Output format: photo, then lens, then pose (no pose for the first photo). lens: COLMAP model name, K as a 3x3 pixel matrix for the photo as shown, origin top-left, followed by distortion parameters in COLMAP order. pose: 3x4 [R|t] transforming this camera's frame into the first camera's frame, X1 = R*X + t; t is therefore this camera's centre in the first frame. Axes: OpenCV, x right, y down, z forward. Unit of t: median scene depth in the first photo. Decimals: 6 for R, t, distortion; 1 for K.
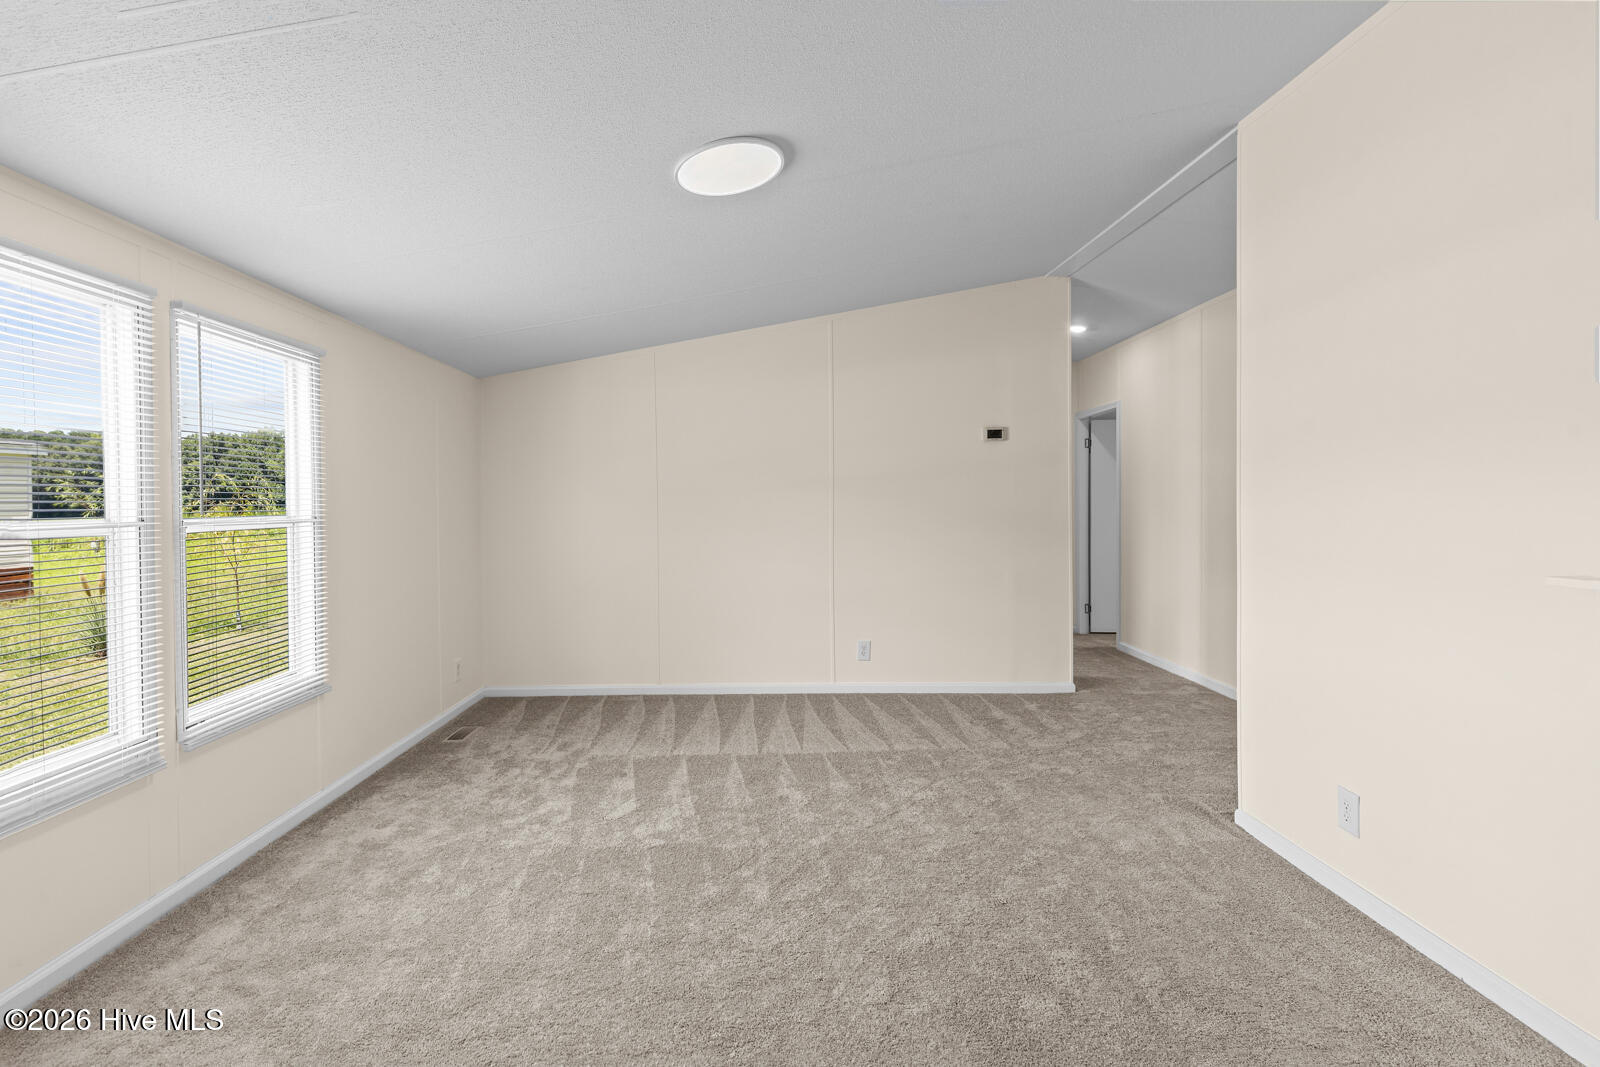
lens RADIAL K [[743.7, 0, 794.6], [0, 743.7, 518.6], [0, 0, 1]] dist [0.013438, -0.000154]
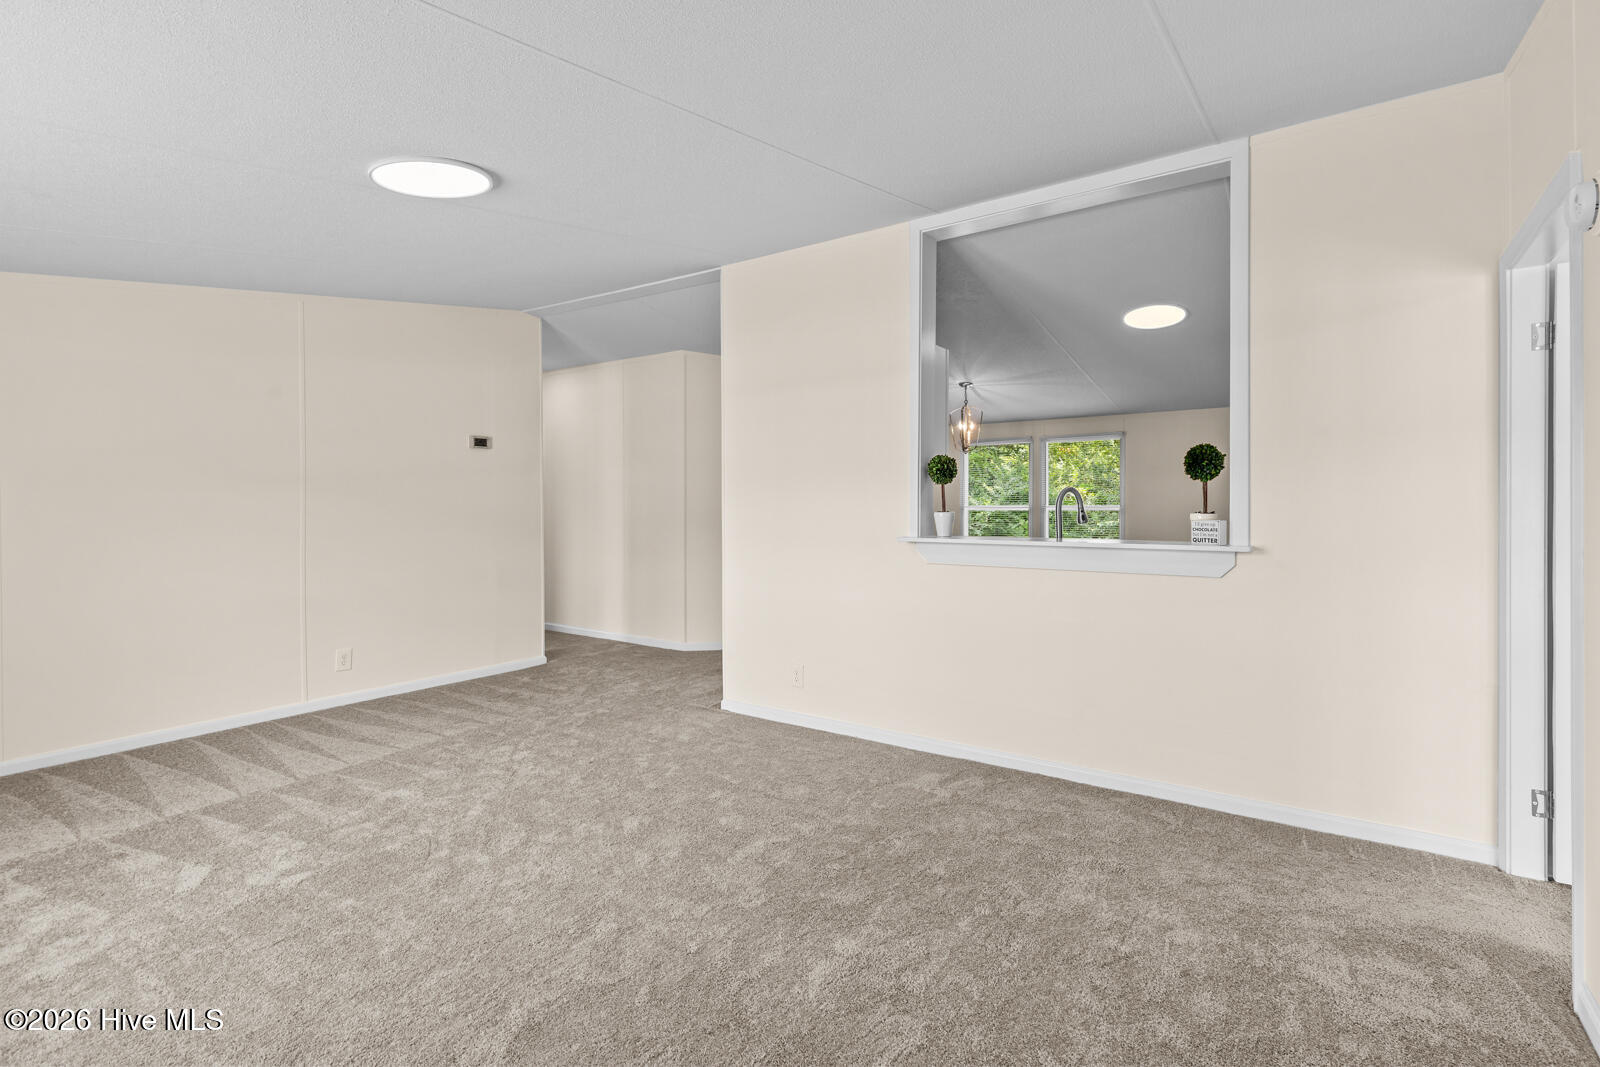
lens RADIAL K [[743.7, 0, 783.9], [0, 743.7, 531.8], [0, 0, 1]] dist [0.013438, -0.000154]
pose [[0.548933, -0.010579, 0.835799, -0.517379], [0.009116, 0.999936, 0.006669, 0.019414], [-0.835817, 0.003959, 0.548994, 0.023376]]
